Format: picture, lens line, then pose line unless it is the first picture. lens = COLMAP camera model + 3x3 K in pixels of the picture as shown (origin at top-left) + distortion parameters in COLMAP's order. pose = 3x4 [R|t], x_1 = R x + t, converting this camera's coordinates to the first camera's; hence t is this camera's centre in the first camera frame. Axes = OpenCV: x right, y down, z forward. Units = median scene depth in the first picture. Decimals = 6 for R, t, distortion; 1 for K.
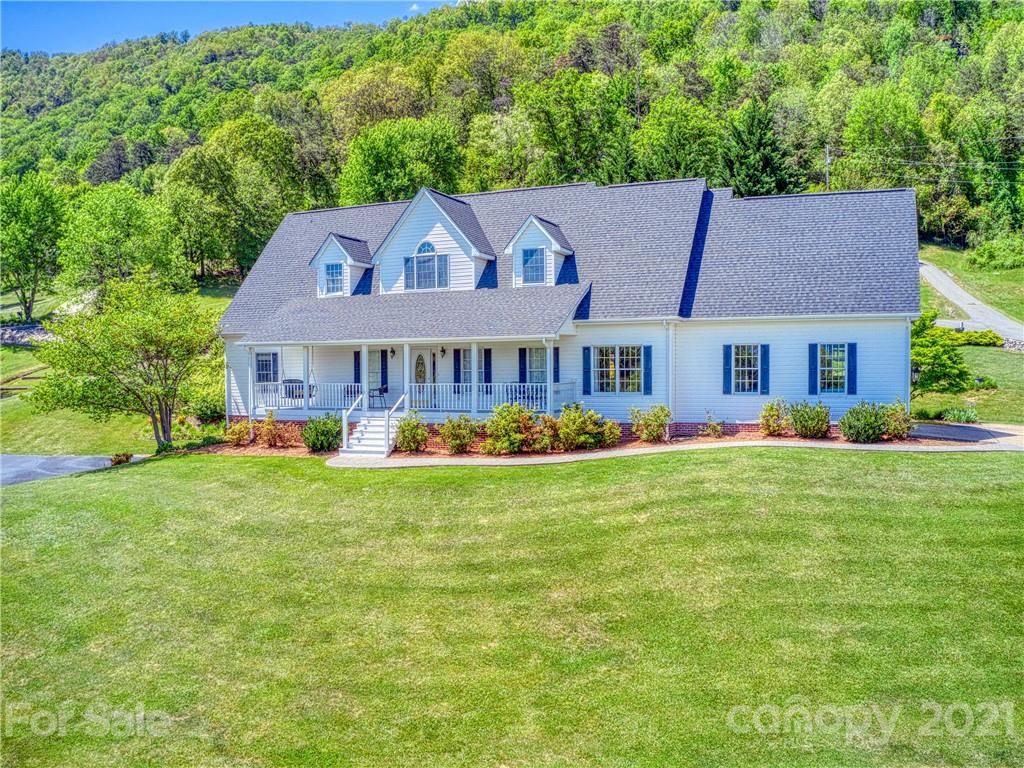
lens RADIAL K [[889.5, 0, 512.0], [0, 889.5, 384.0], [0, 0, 1]] dist [-0.177859, -0.004688]
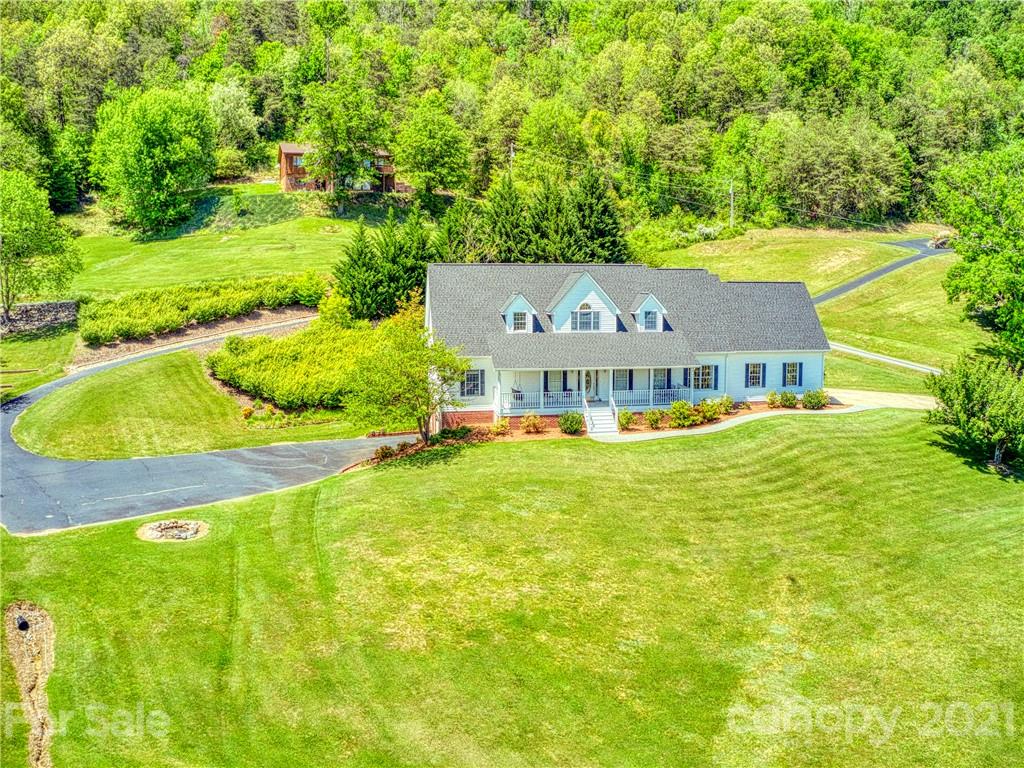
lens RADIAL K [[837.7, 0, 512.0], [0, 837.7, 384.0], [0, 0, 1]] dist [-0.188150, 0.011979]
pose [[0.849439, -0.060985, 0.524151, -1.072094], [0.005165, 0.994213, 0.107305, -0.180247], [-0.527661, -0.088442, 0.844838, -0.290525]]
